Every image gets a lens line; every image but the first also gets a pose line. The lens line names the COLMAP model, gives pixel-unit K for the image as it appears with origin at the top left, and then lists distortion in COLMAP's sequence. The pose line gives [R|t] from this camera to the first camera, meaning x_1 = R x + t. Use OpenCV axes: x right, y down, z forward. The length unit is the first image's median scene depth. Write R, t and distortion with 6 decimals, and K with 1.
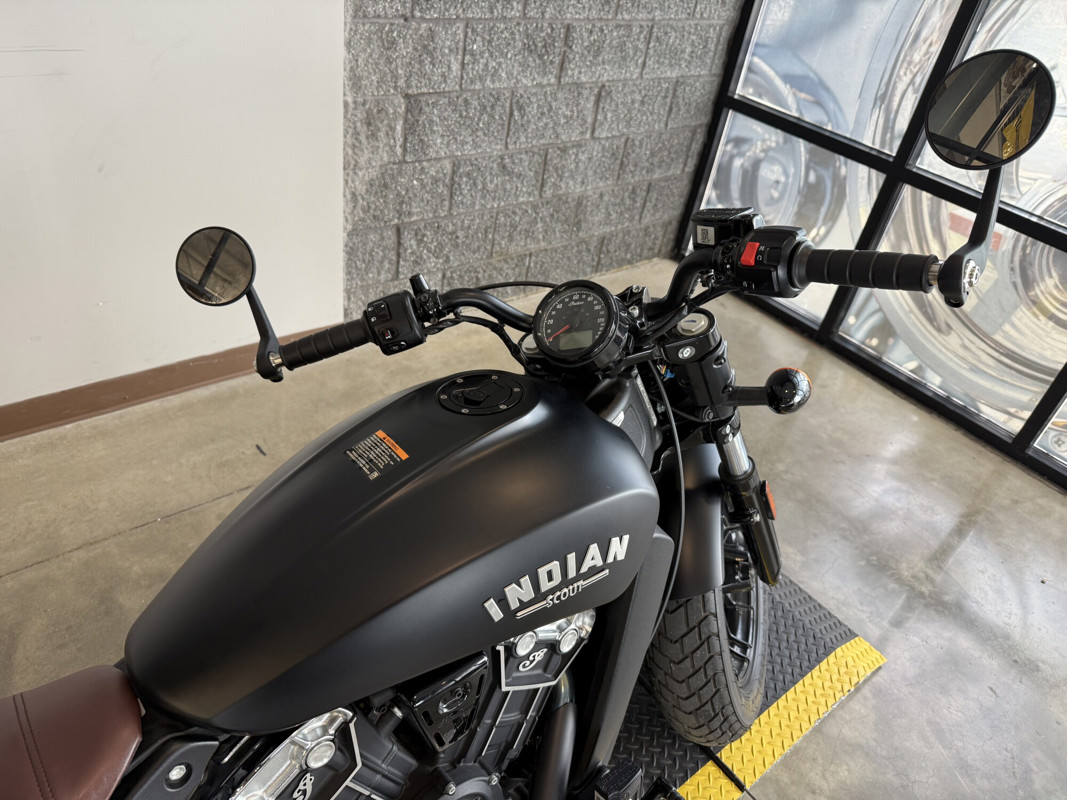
lens RADIAL K [[760.9, 0, 536.8], [0, 760.9, 404.8], [0, 0, 1]] dist [0.022805, -0.046102]
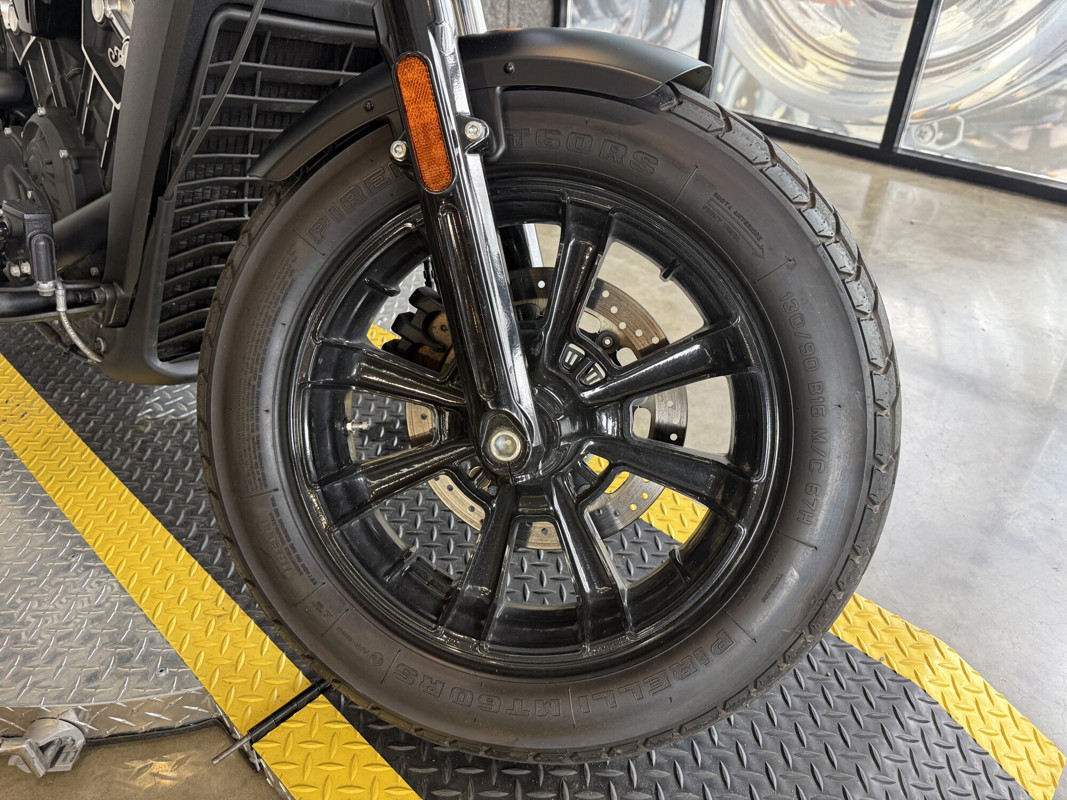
lens RADIAL K [[760.9, 0, 536.8], [0, 760.9, 404.8], [0, 0, 1]] dist [0.022805, -0.046102]
pose [[0.984680, -0.172909, 0.022528, 0.085880], [0.173637, 0.984158, -0.035829, 0.366986], [-0.015976, 0.039192, 0.999104, -0.013632]]
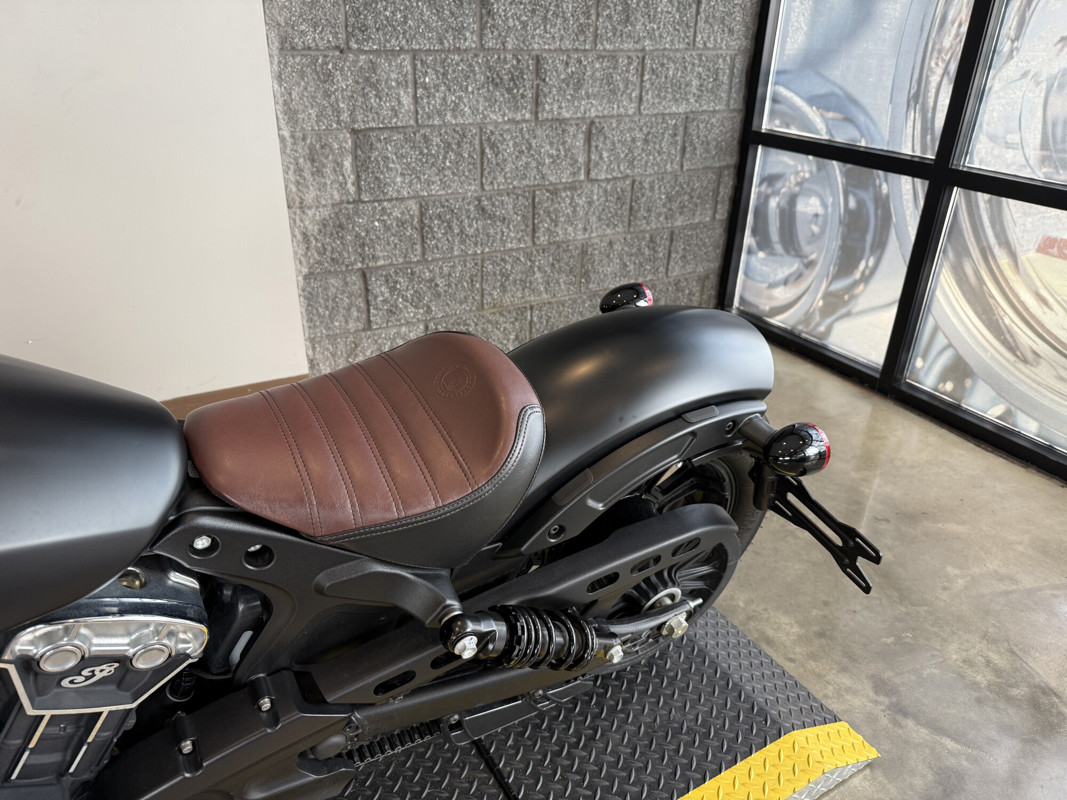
lens RADIAL K [[760.9, 0, 536.8], [0, 760.9, 404.8], [0, 0, 1]] dist [0.022805, -0.046102]
pose [[0.976516, -0.036725, -0.212290, 0.221178], [-0.002380, 0.983465, -0.181083, 0.099923], [0.215430, 0.177336, 0.960282, 0.157761]]
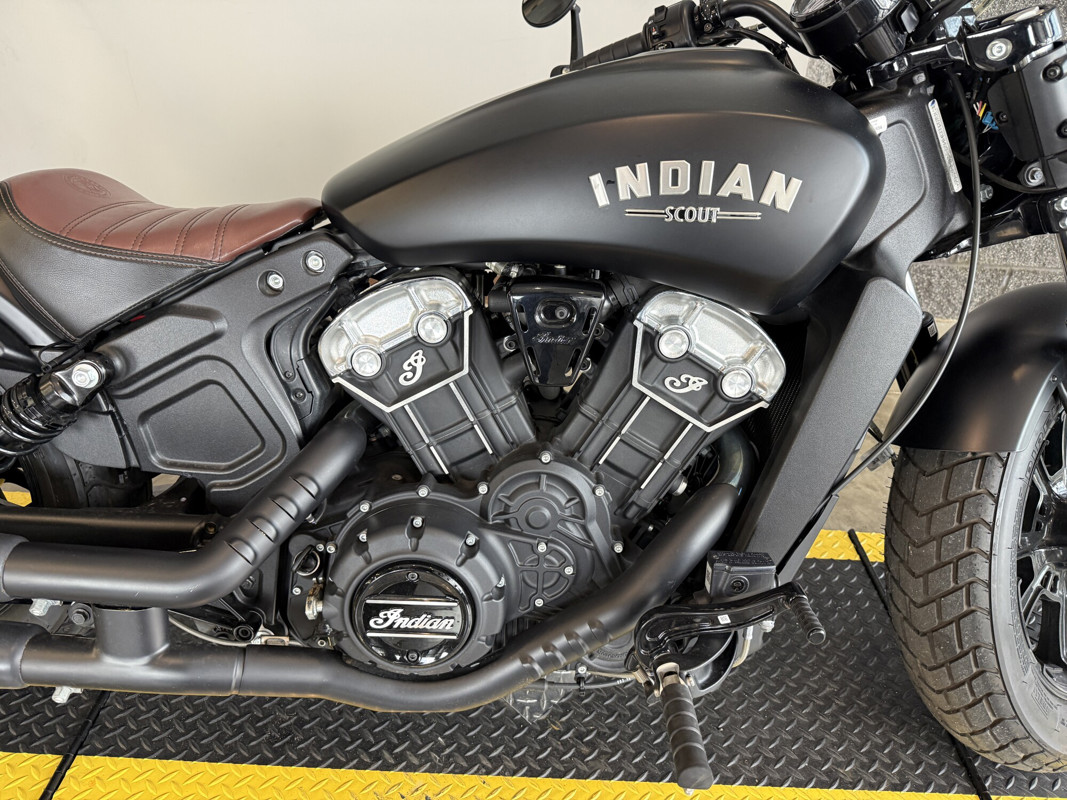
lens RADIAL K [[760.9, 0, 536.8], [0, 760.9, 404.8], [0, 0, 1]] dist [0.022805, -0.046102]
pose [[0.763963, 0.234018, -0.601328, 0.152069], [-0.329413, 0.942775, -0.051607, 0.179599], [0.554840, 0.237511, 0.797334, 0.091645]]
